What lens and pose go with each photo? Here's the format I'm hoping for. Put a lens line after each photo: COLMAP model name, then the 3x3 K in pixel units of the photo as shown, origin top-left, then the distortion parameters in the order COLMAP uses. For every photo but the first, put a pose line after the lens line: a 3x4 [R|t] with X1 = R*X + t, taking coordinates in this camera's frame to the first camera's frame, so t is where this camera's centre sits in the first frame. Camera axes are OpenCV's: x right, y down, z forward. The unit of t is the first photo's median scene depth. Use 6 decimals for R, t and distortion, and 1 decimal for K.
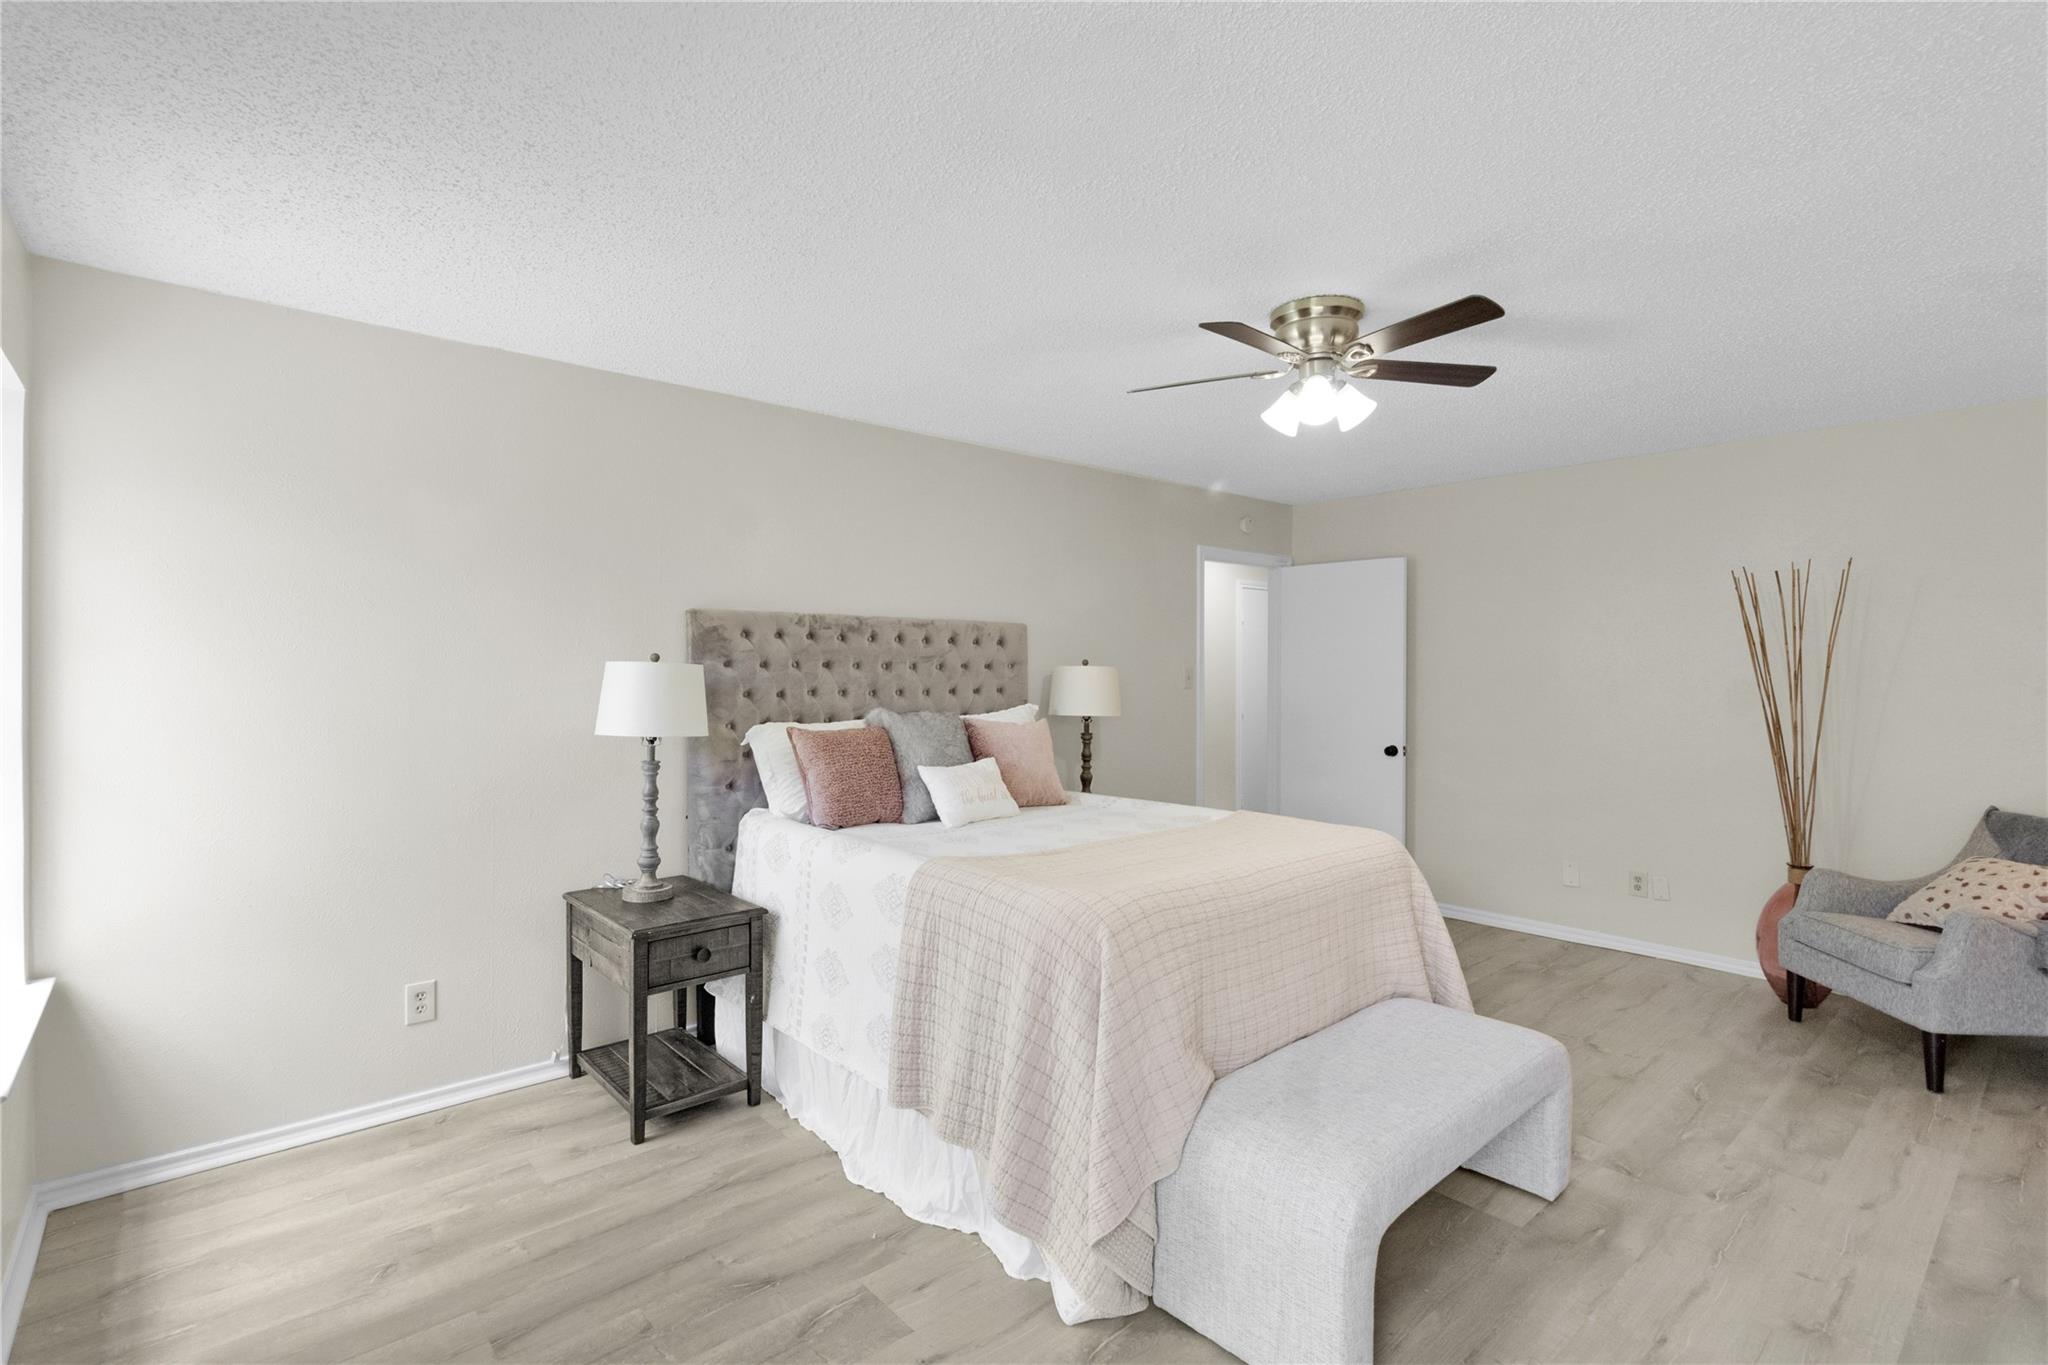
lens RADIAL K [[950.7, 0, 1016.8], [0, 950.7, 666.0], [0, 0, 1]] dist [0.000285, -0.001226]
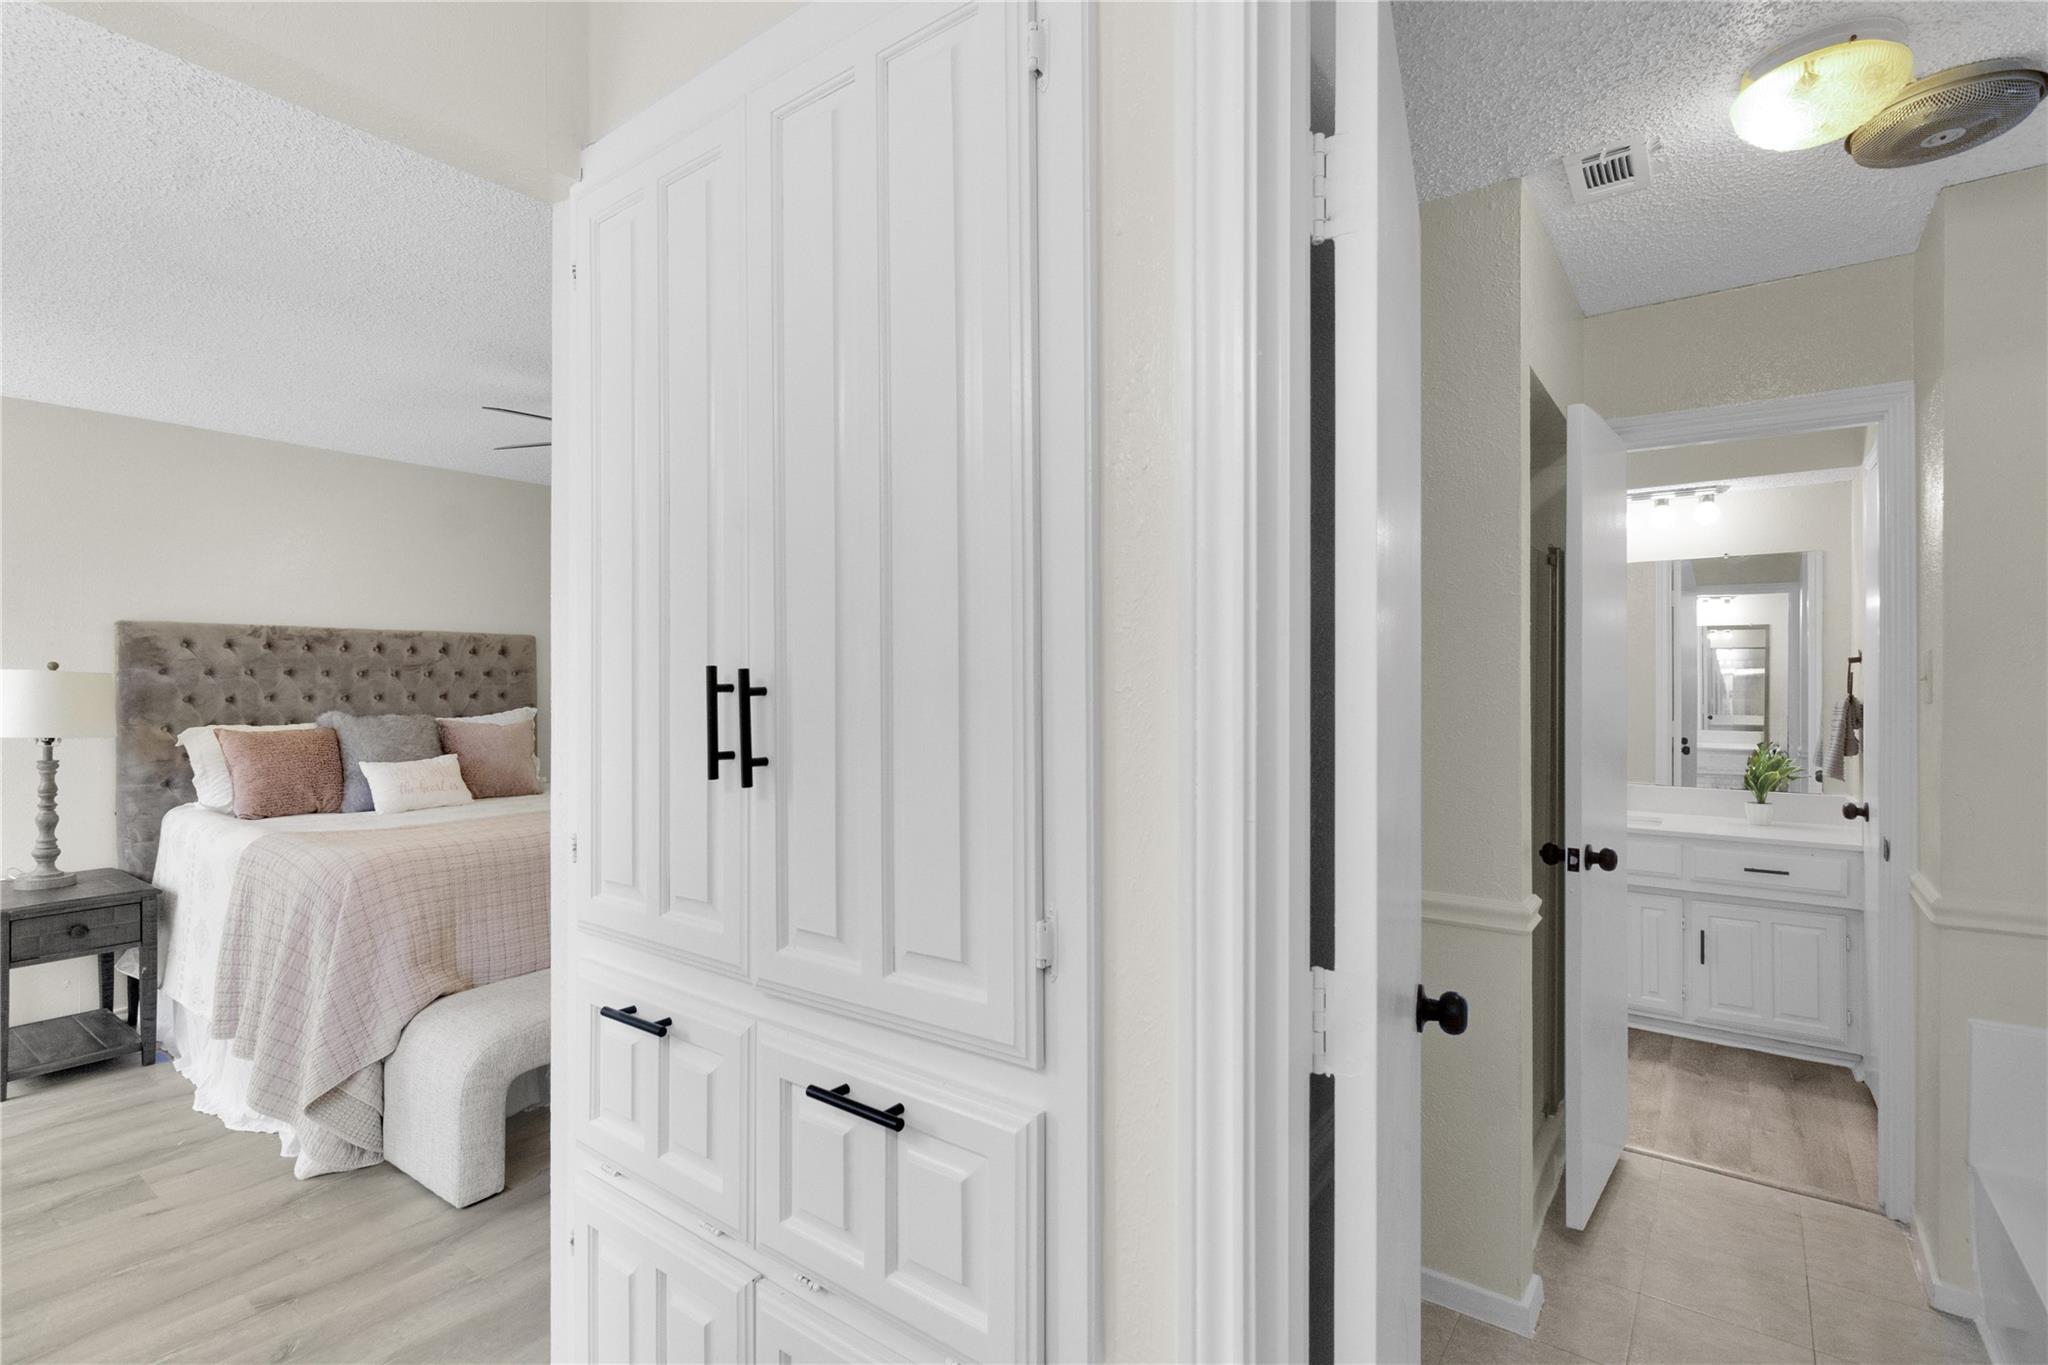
lens RADIAL K [[950.7, 0, 1018.0], [0, 950.7, 669.8], [0, 0, 1]] dist [0.000285, -0.001226]
pose [[0.974996, 0.001703, 0.222216, 0.404065], [-0.000843, 0.999992, -0.003967, -0.000706], [-0.222221, 0.003680, 0.974989, -0.274143]]
